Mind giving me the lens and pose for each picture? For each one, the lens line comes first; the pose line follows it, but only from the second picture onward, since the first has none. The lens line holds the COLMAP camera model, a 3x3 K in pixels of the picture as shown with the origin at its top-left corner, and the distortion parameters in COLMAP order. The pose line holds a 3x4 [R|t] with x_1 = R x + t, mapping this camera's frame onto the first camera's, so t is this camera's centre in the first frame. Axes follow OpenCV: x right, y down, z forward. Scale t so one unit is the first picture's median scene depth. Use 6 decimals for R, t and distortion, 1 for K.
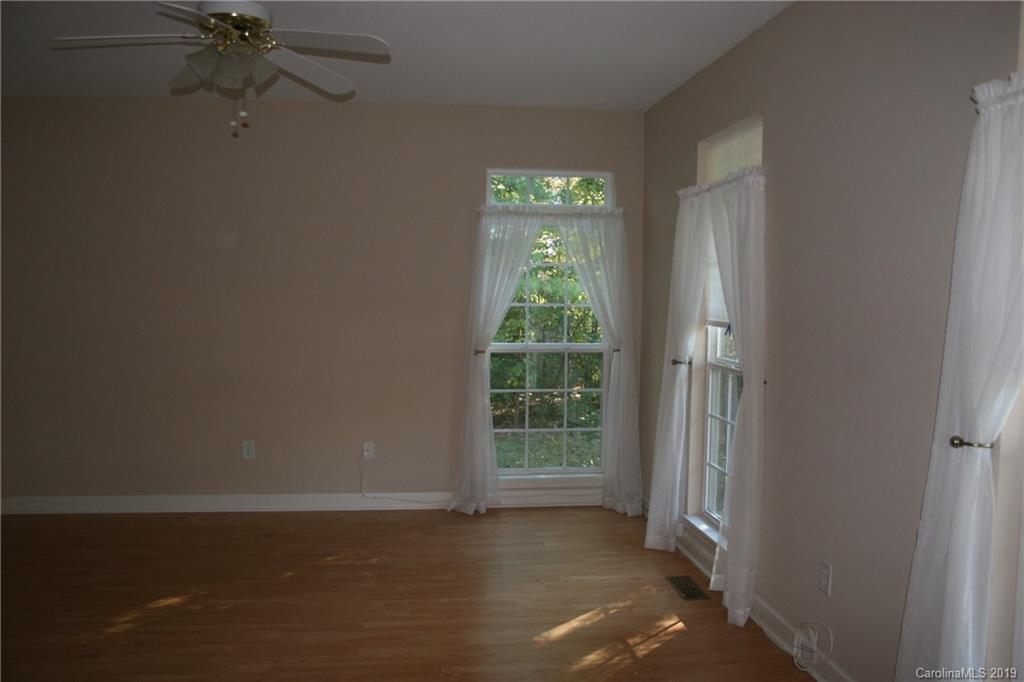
lens RADIAL K [[848.4, 0, 516.2], [0, 848.4, 346.2], [0, 0, 1]] dist [-0.155483, 0.130129]
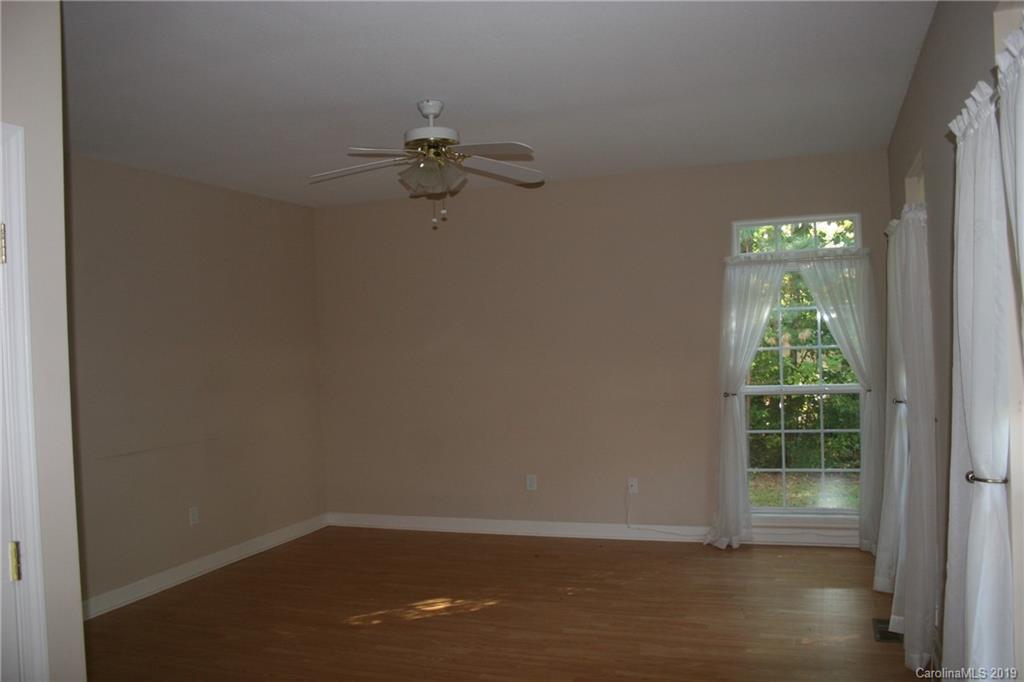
lens RADIAL K [[848.4, 0, 516.2], [0, 848.4, 346.2], [0, 0, 1]] dist [-0.155483, 0.130129]
pose [[0.884111, -0.040344, -0.465531, 0.213223], [0.014838, 0.998187, -0.058326, 0.003611], [0.467040, 0.044659, 0.883107, -0.055072]]
